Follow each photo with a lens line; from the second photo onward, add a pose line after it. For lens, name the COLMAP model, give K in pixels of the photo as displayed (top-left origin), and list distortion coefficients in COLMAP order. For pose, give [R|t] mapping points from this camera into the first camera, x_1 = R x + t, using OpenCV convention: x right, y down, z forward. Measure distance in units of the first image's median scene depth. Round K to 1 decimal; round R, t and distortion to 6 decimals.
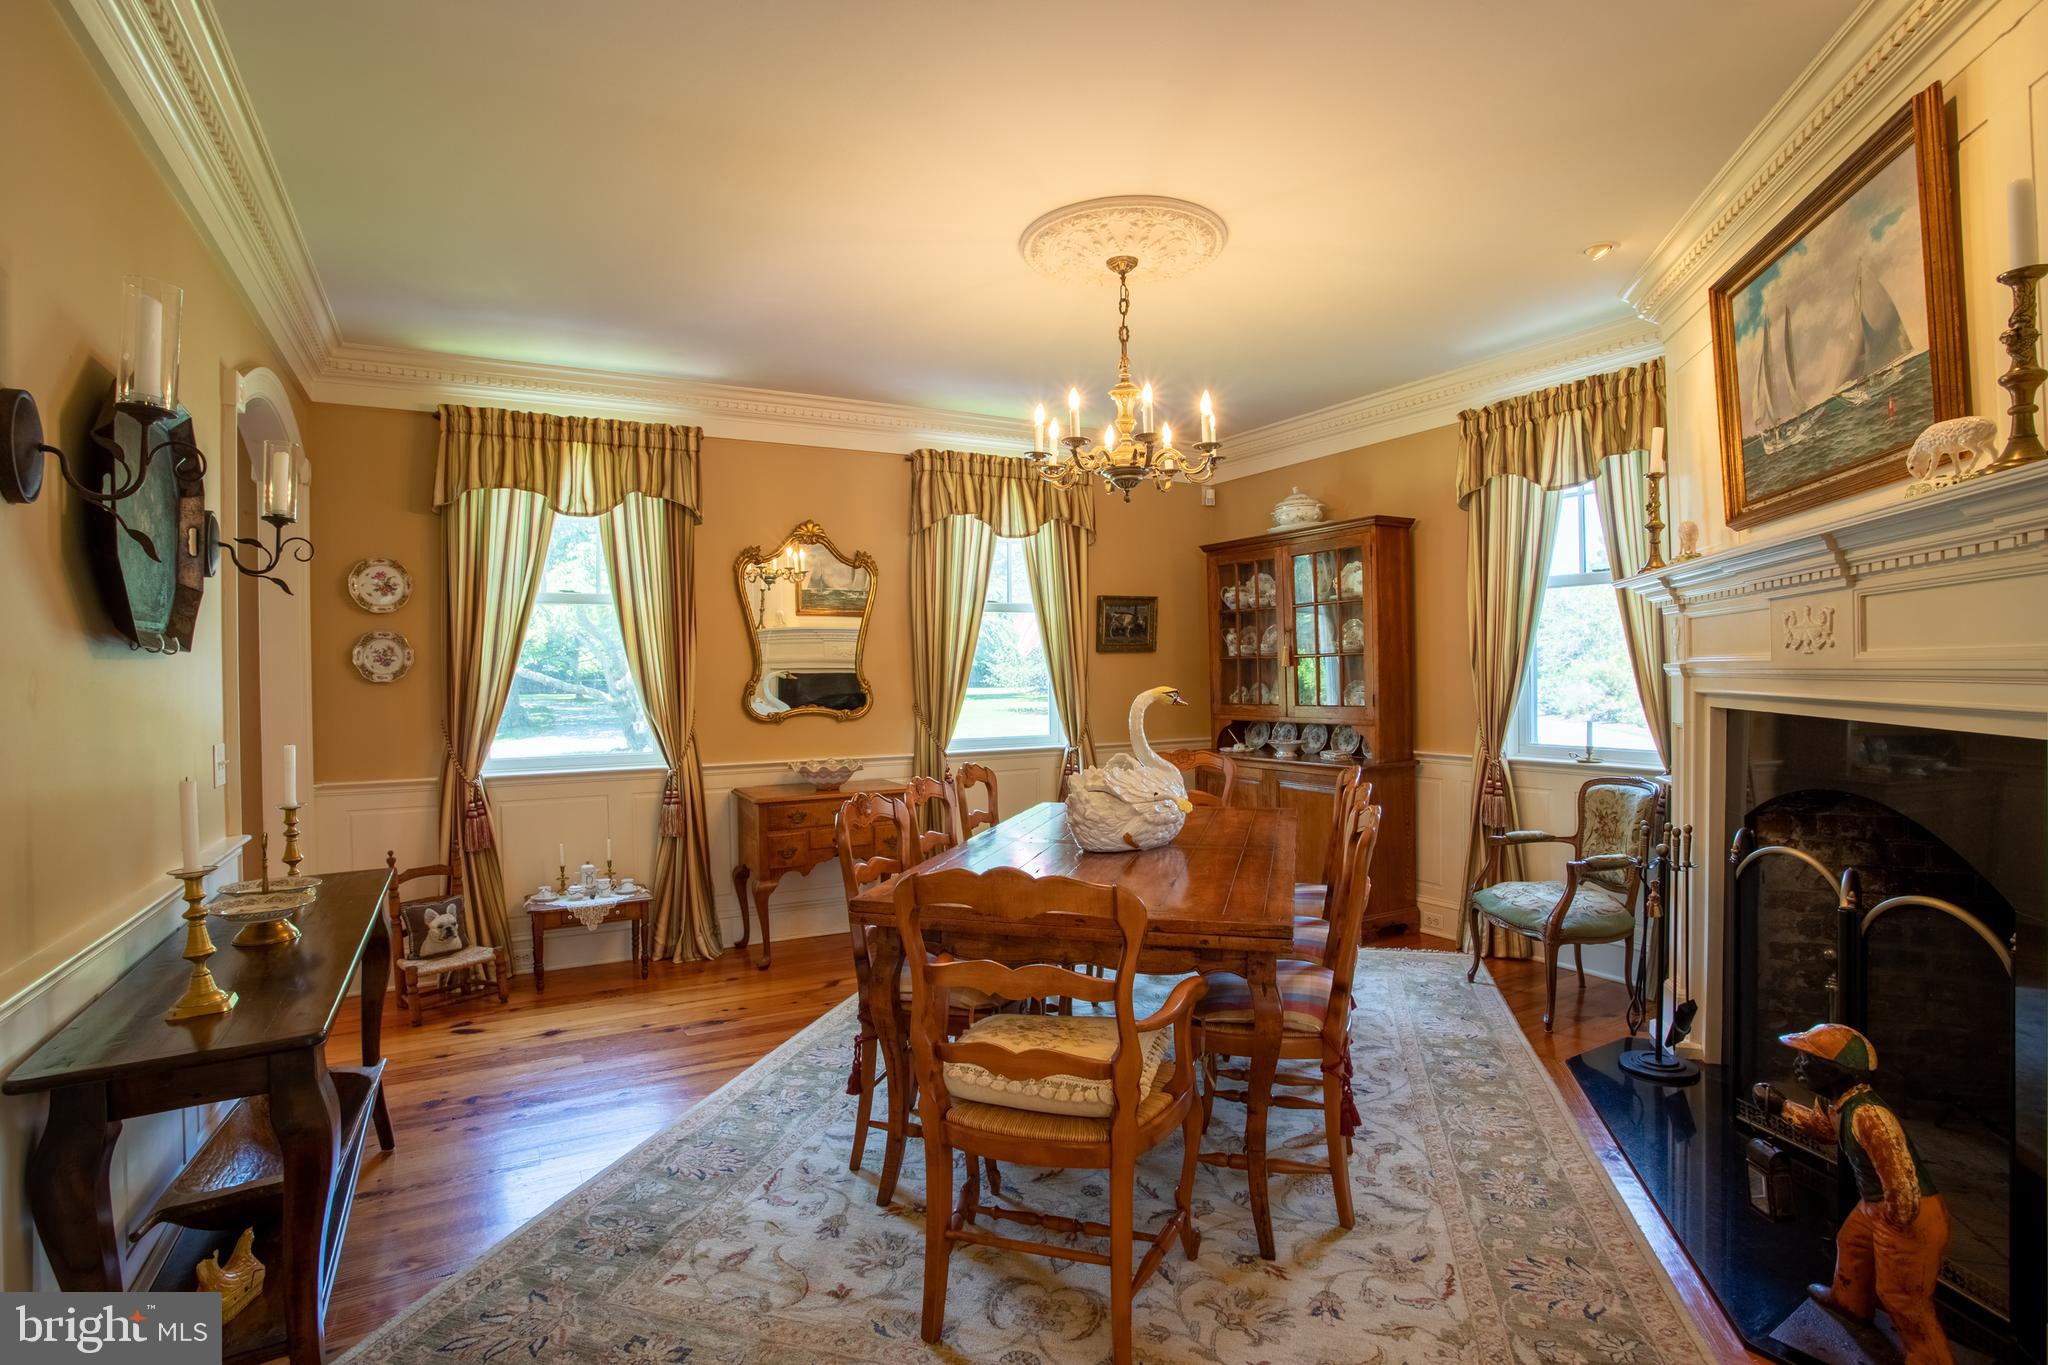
lens RADIAL K [[1007.1, 0, 1024.0], [0, 1007.1, 682.5], [0, 0, 1]] dist [-0.078470, 0.033350]
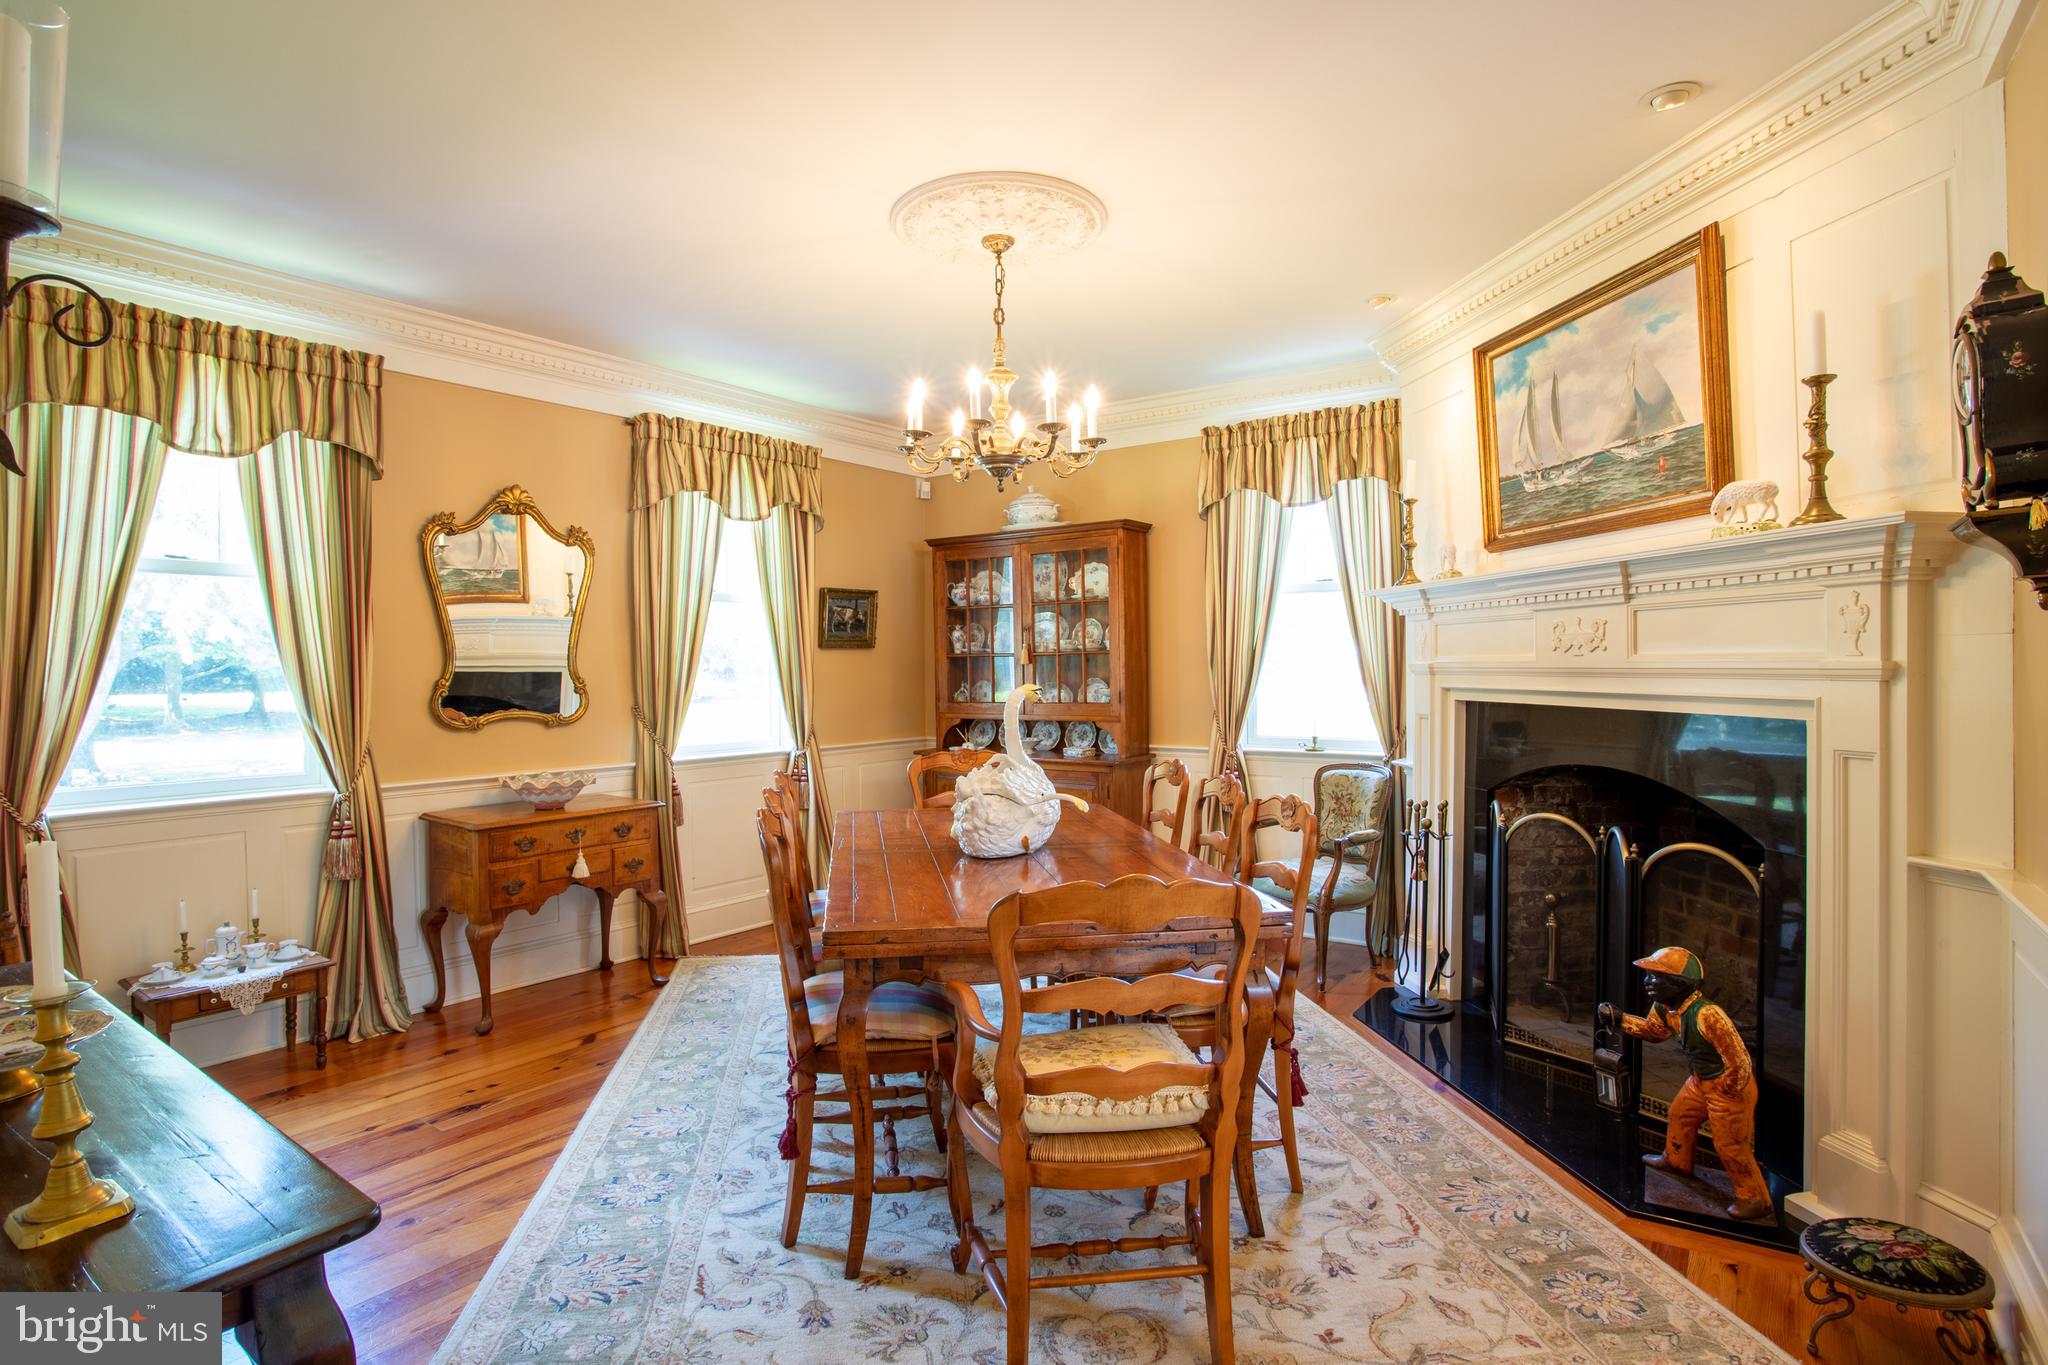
lens RADIAL K [[1037.0, 0, 1024.0], [0, 1037.0, 682.5], [0, 0, 1]] dist [-0.080879, 0.041095]
pose [[0.906045, -0.002192, 0.423176, -0.222655], [0.001638, 0.999997, 0.001673, 0.000658], [-0.423178, -0.000823, 0.906046, 0.071903]]
